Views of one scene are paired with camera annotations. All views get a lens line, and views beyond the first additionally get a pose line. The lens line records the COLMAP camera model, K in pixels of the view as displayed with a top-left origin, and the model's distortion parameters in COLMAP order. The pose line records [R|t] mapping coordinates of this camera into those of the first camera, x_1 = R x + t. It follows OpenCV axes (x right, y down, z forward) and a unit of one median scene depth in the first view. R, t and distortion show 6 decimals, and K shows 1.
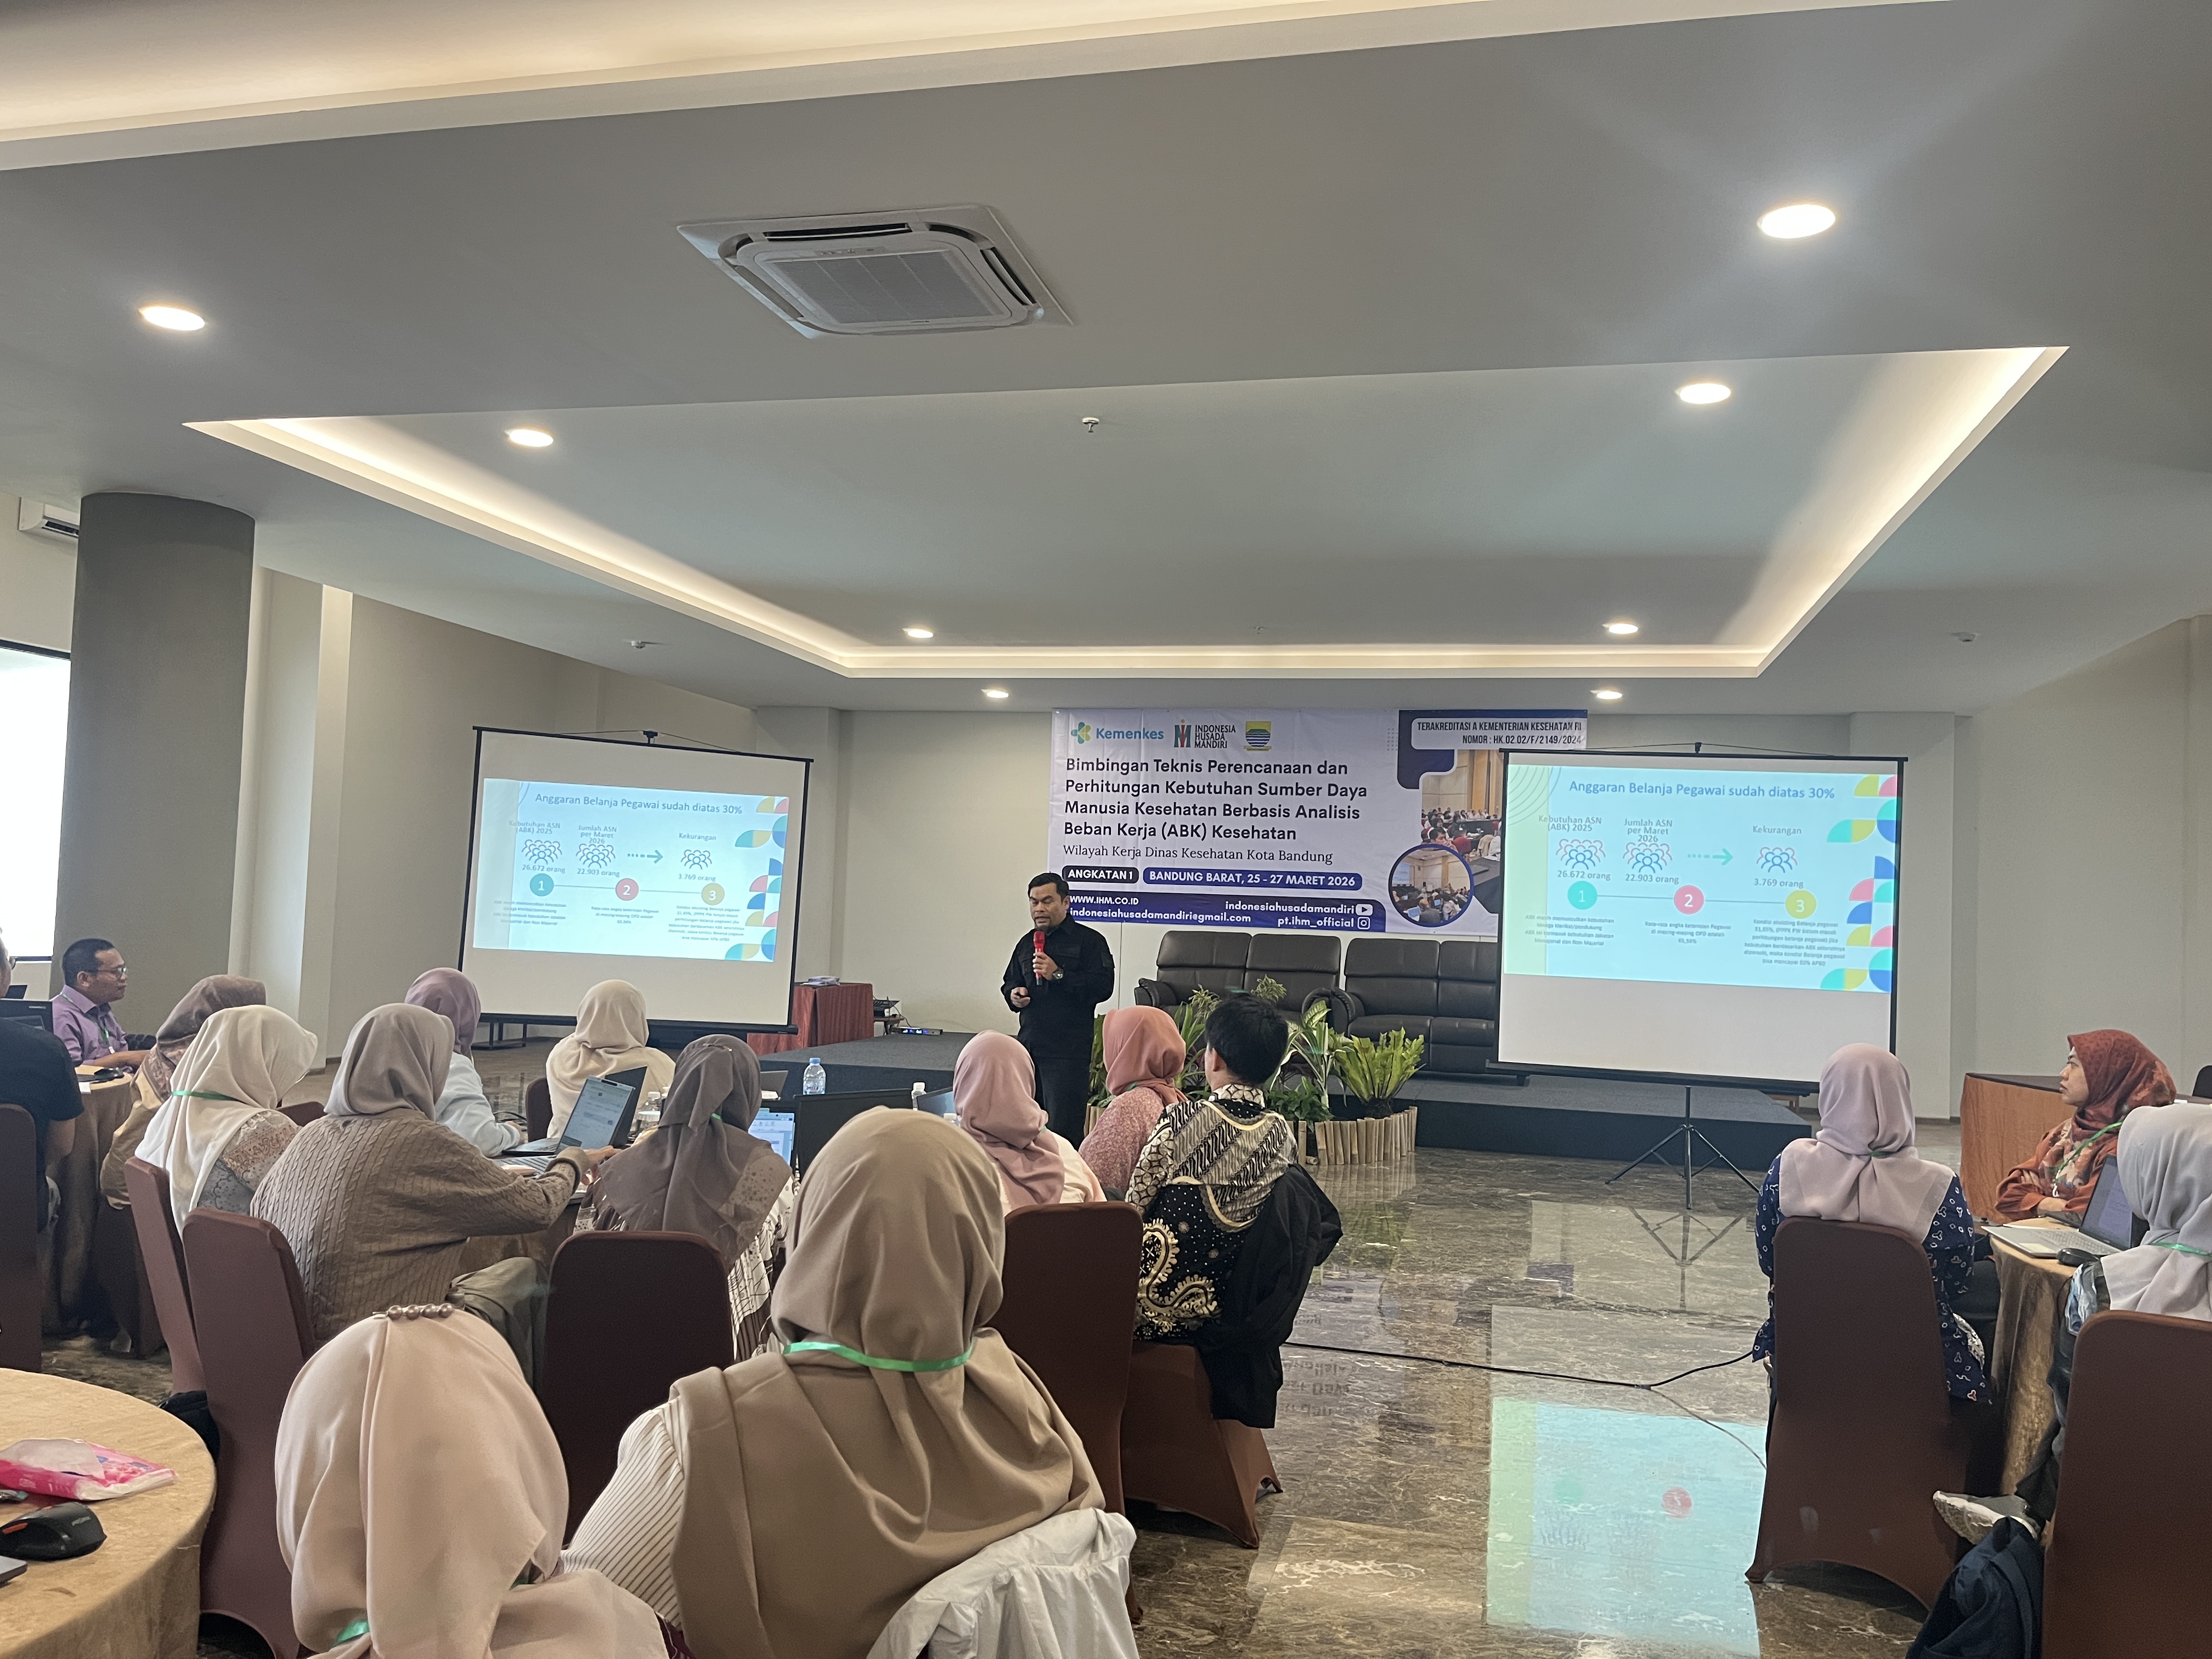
lens RADIAL K [[1661.7, 0, 1106.3], [0, 1661.7, 844.0], [0, 0, 1]] dist [0.080122, -0.105929]
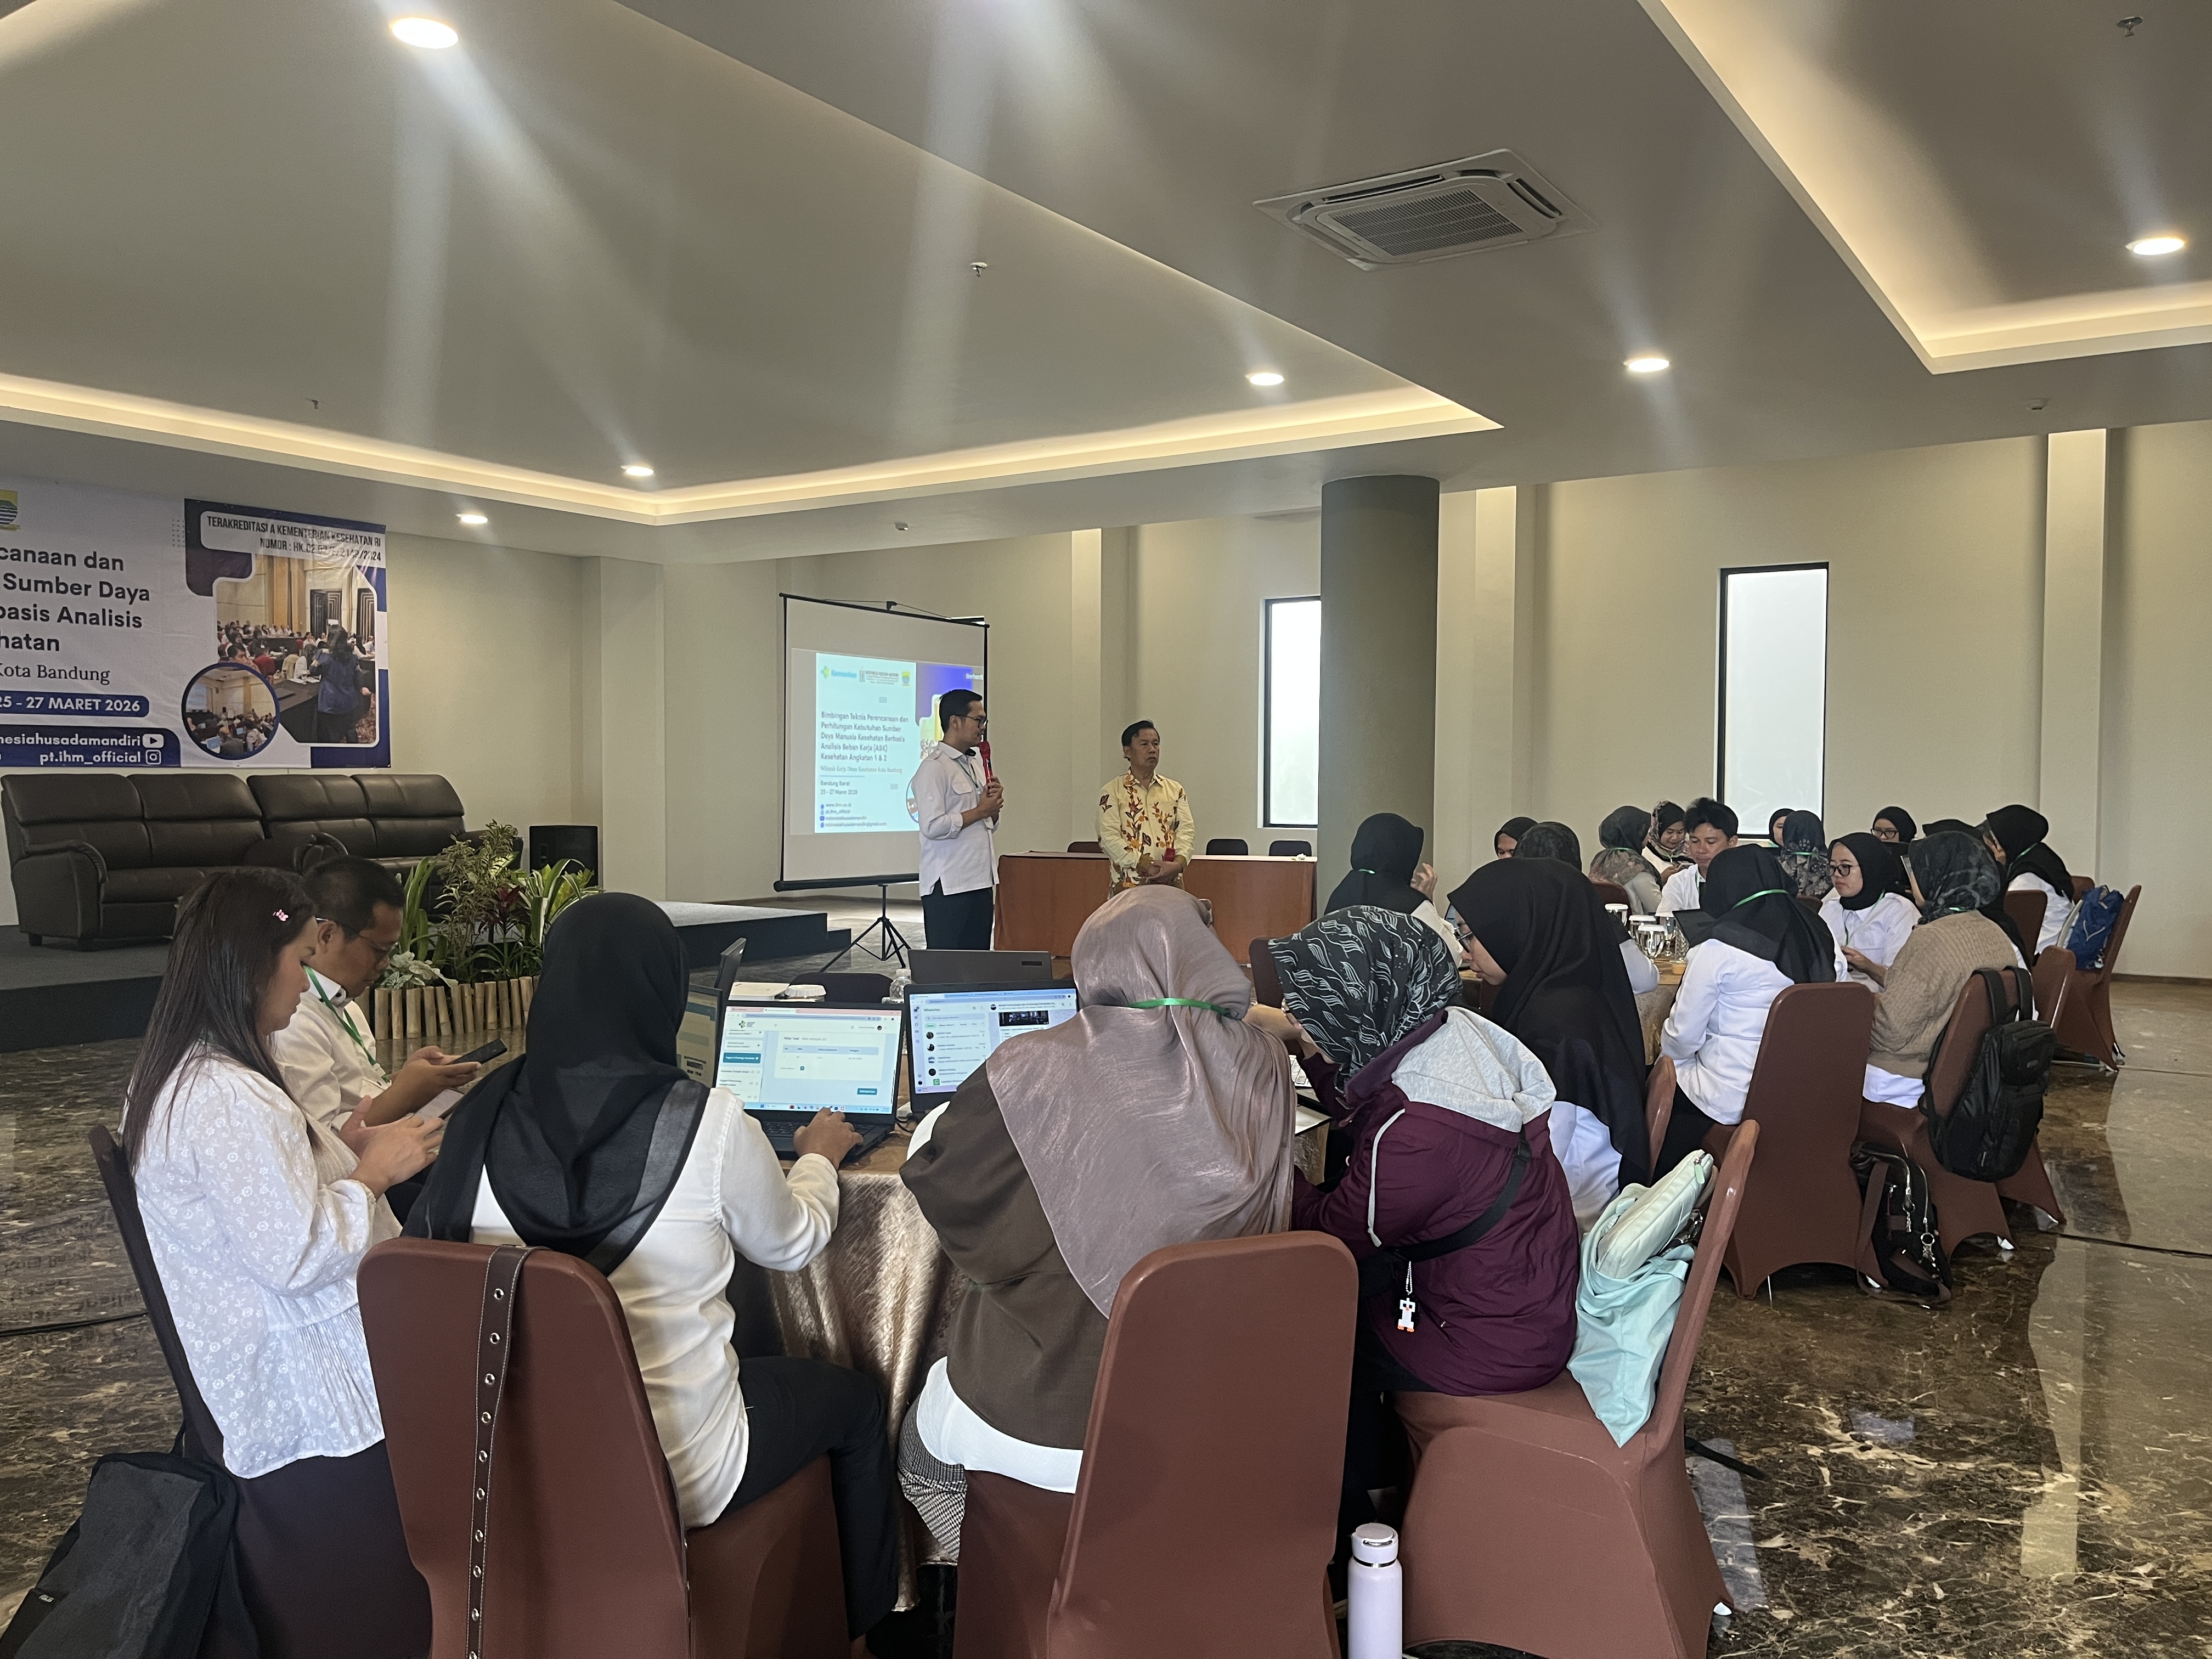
lens RADIAL K [[1661.7, 0, 1116.7], [0, 1661.7, 824.3], [0, 0, 1]] dist [0.080122, -0.105929]
pose [[0.345952, -0.063065, 0.936130, -0.458057], [-0.033223, 0.996289, 0.079395, -0.001043], [-0.937664, -0.058568, 0.342573, 0.271570]]
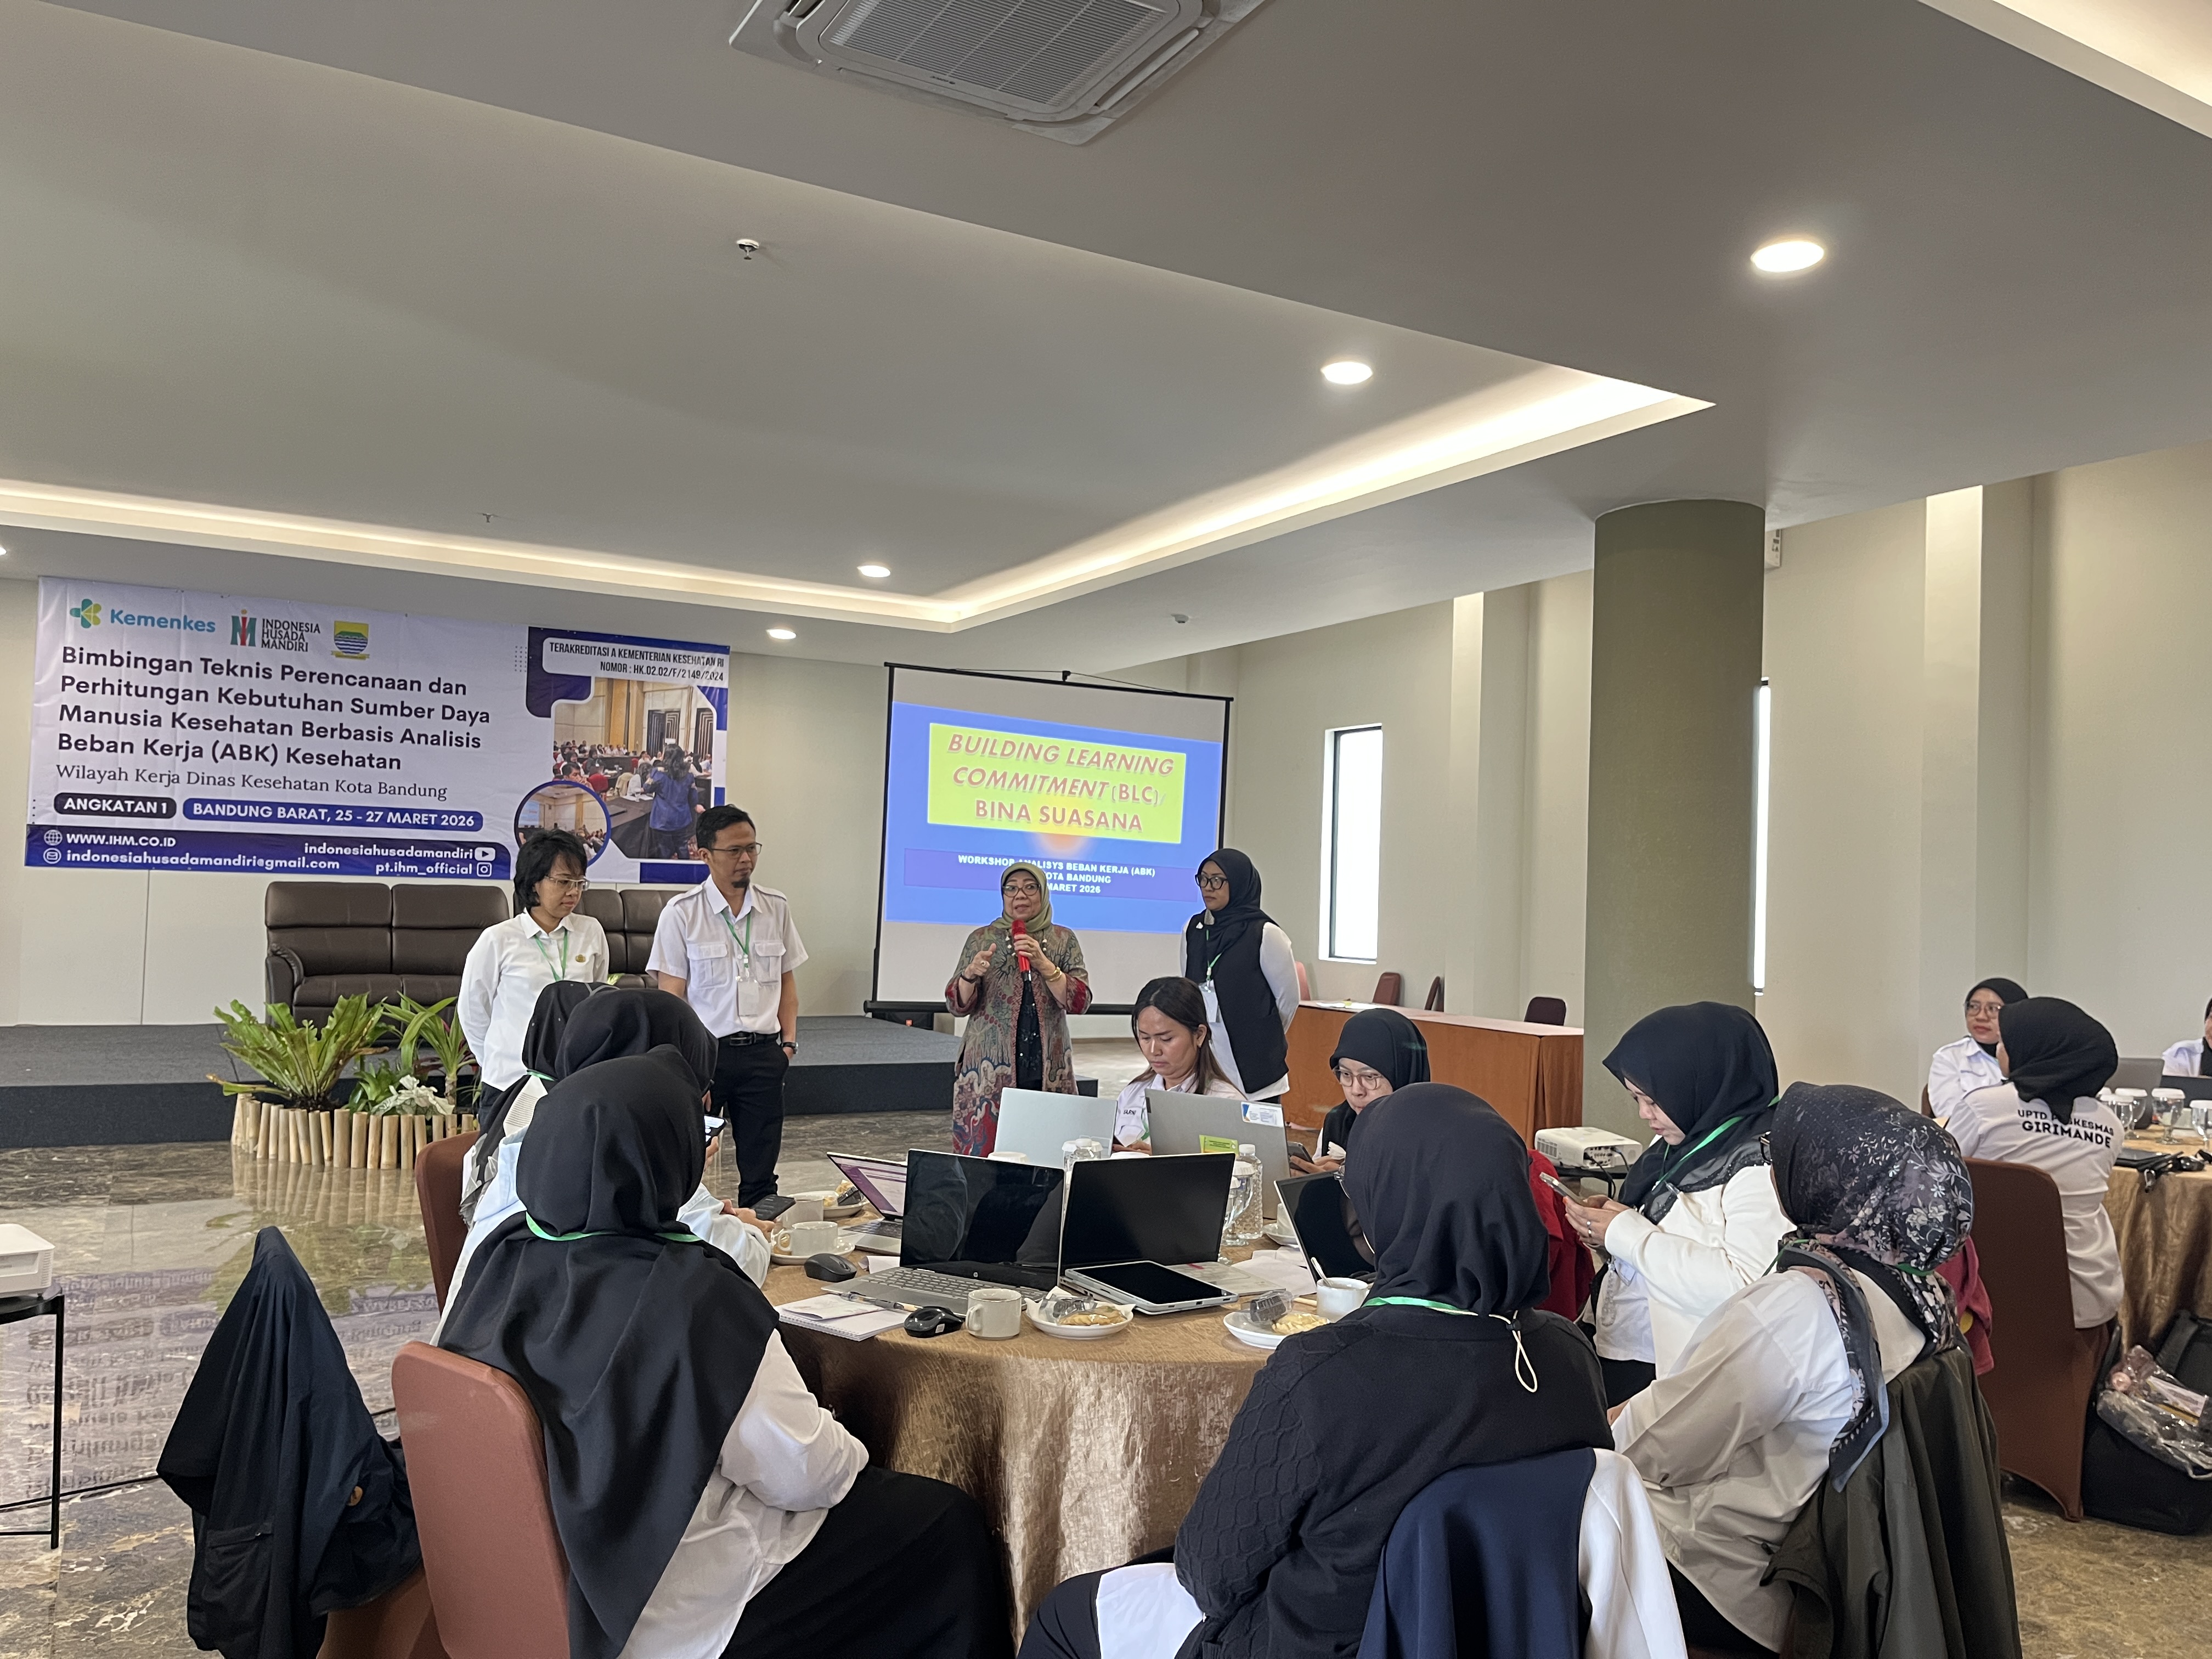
lens RADIAL K [[1661.7, 0, 1091.1], [0, 1661.7, 836.0], [0, 0, 1]] dist [0.080122, -0.105929]
pose [[0.731755, 0.009417, 0.681503, -0.208141], [-0.033378, 0.999200, 0.022032, 0.000554], [-0.680750, -0.038869, 0.731484, 0.149073]]
